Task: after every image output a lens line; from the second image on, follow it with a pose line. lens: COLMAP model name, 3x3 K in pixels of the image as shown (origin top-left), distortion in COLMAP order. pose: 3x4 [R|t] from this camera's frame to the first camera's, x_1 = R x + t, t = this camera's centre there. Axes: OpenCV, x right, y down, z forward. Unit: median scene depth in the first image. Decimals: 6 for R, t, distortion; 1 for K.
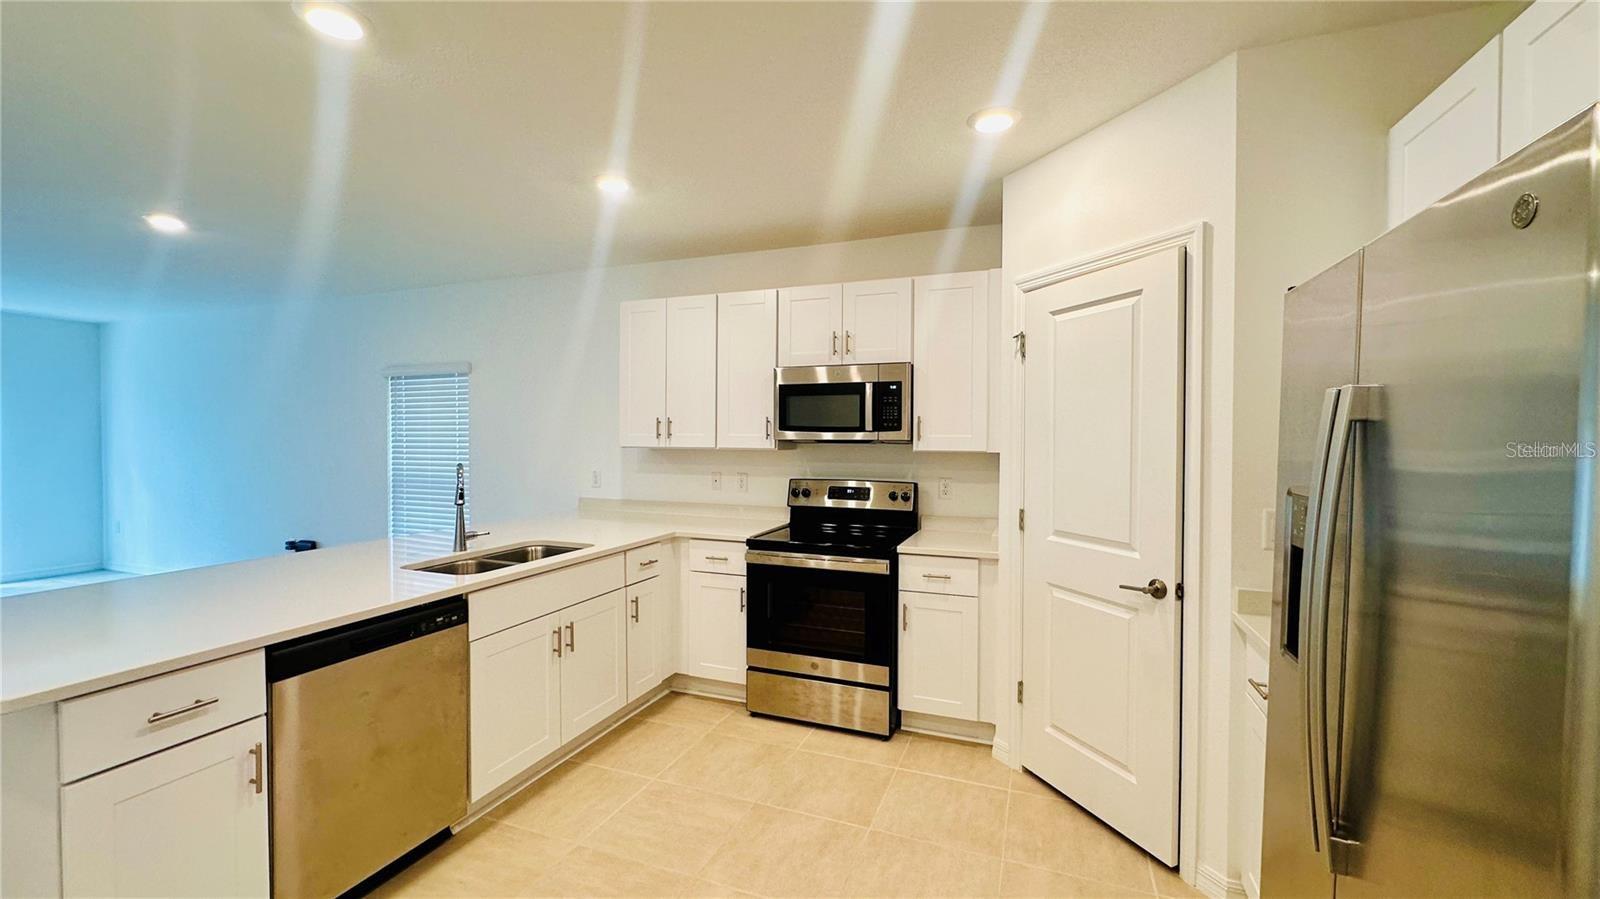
lens RADIAL K [[640.0, 0, 797.3], [0, 640.0, 449.4], [0, 0, 1]] dist [-0.004177, 0.001068]
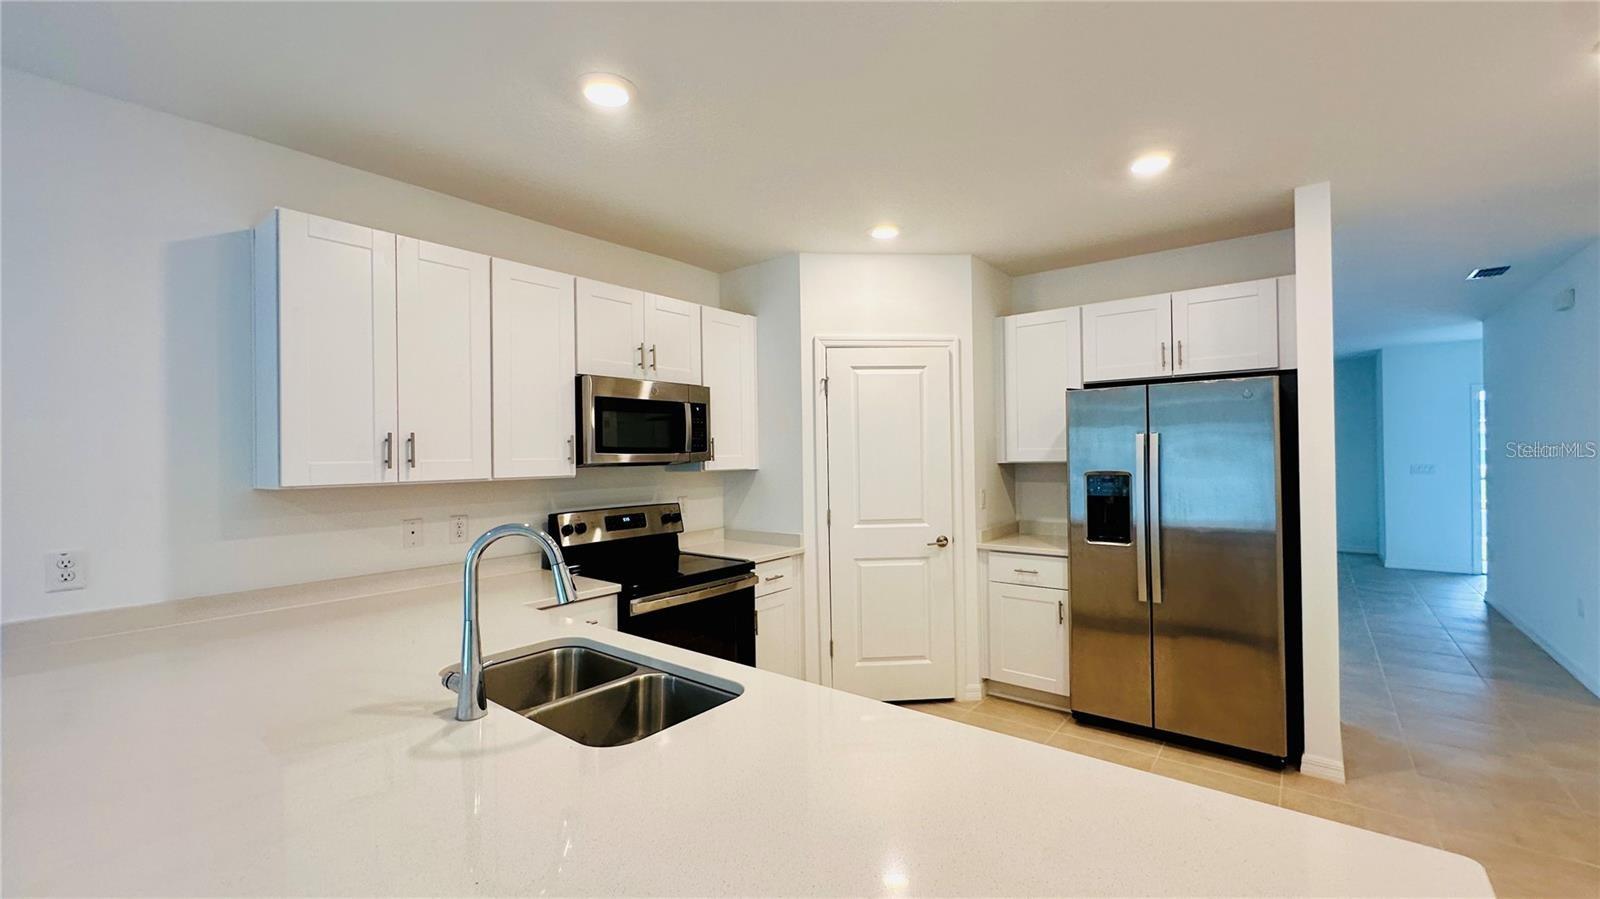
lens RADIAL K [[640.0, 0, 800.8], [0, 640.0, 449.4], [0, 0, 1]] dist [-0.004177, 0.001068]
pose [[0.297750, -0.002269, 0.954641, -0.769984], [0.034958, 0.999352, -0.008528, -0.018435], [-0.954004, 0.035912, 0.297637, 0.539976]]
